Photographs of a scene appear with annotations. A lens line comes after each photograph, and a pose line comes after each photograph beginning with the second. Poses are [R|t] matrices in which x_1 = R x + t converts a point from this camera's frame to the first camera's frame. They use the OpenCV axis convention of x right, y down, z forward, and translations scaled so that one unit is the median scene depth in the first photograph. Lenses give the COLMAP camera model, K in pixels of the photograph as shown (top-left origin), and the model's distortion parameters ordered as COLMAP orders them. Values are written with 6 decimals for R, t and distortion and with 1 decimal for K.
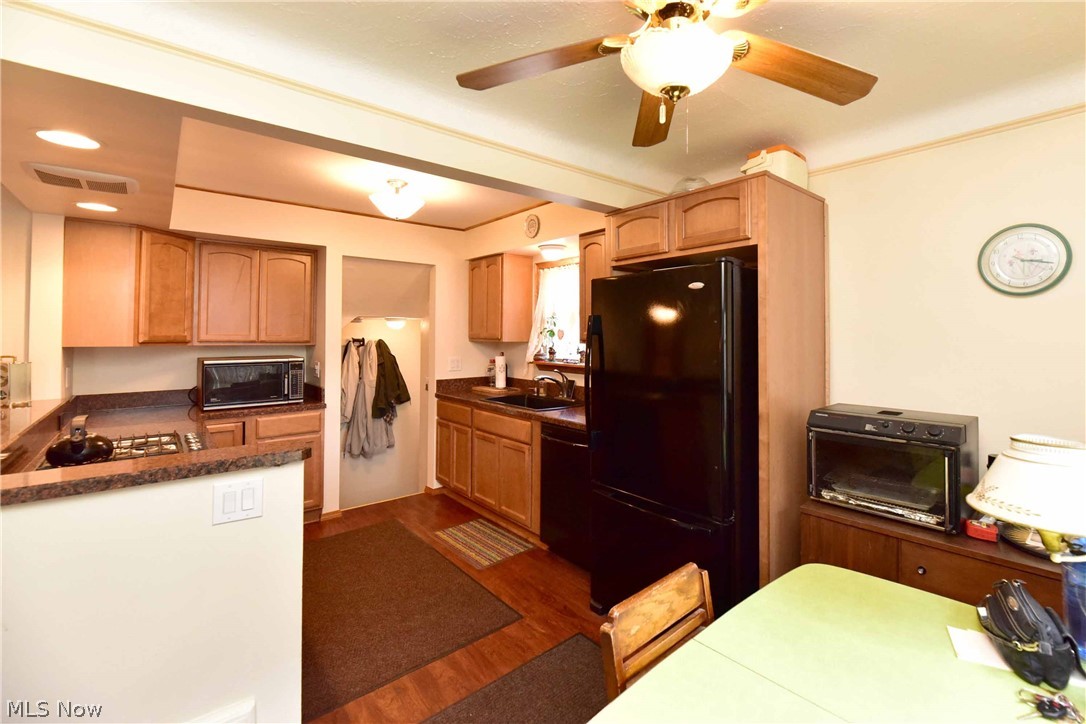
lens RADIAL K [[424.2, 0, 544.6], [0, 424.2, 331.5], [0, 0, 1]] dist [0.000258, -0.000056]
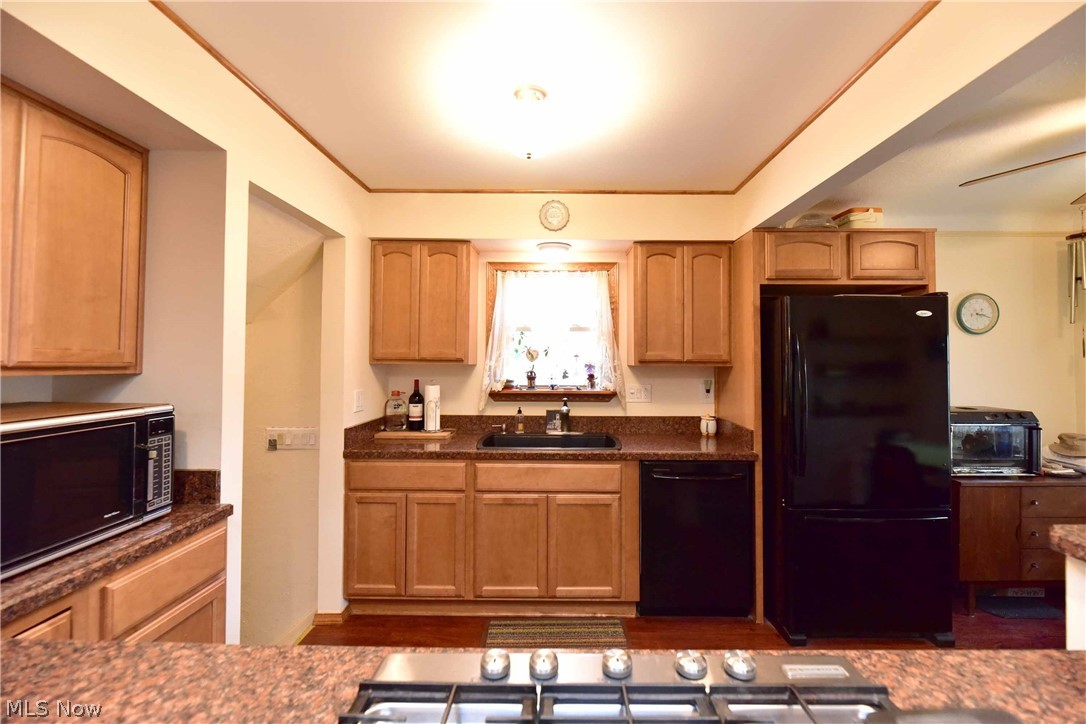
lens RADIAL K [[439.9, 0, 553.8], [0, 439.9, 352.4], [0, 0, 1]] dist [-0.000493, -0.000554]
pose [[0.695114, 0.017545, 0.718686, -0.550578], [-0.011432, 0.999846, -0.013351, 0.012654], [-0.718809, 0.001064, 0.695207, 0.394487]]
